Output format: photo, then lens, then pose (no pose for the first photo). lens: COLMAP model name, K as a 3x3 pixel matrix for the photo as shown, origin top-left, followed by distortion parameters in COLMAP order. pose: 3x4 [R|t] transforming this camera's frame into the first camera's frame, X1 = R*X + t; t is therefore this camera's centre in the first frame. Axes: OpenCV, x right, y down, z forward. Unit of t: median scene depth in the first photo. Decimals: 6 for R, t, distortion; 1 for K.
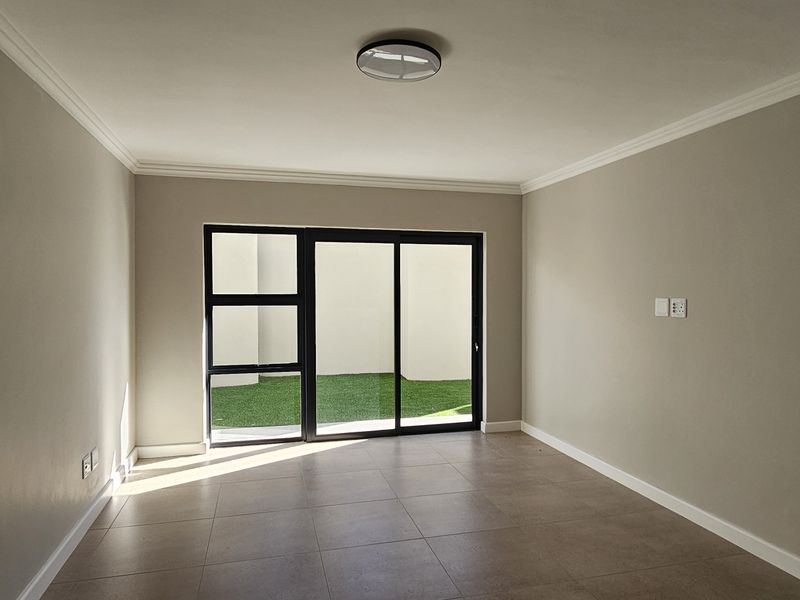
lens RADIAL K [[527.8, 0, 392.6], [0, 527.8, 303.7], [0, 0, 1]] dist [0.004879, 0.003174]
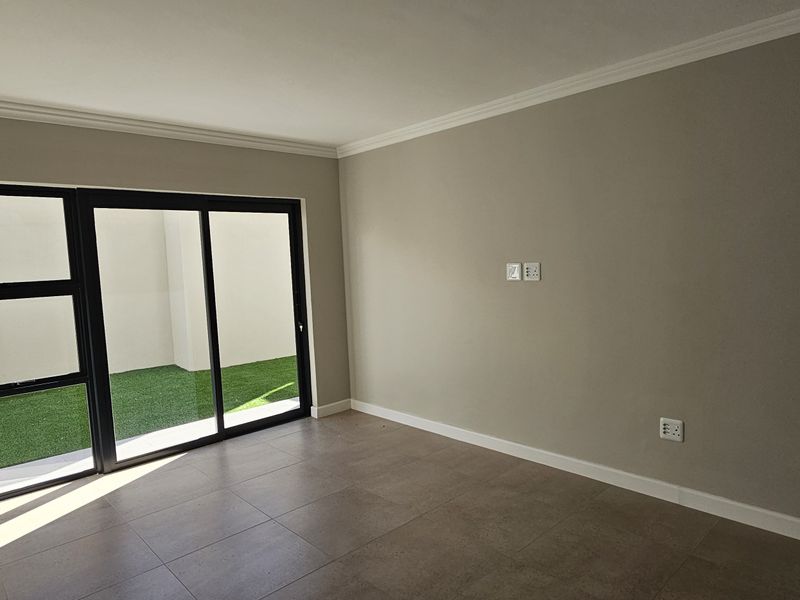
lens RADIAL K [[527.8, 0, 392.6], [0, 527.8, 303.7], [0, 0, 1]] dist [0.004879, 0.003174]
pose [[0.877379, -0.078363, 0.473356, -0.132003], [0.054237, 0.996447, 0.064431, -0.007433], [-0.476723, -0.030857, 0.878512, 0.133297]]
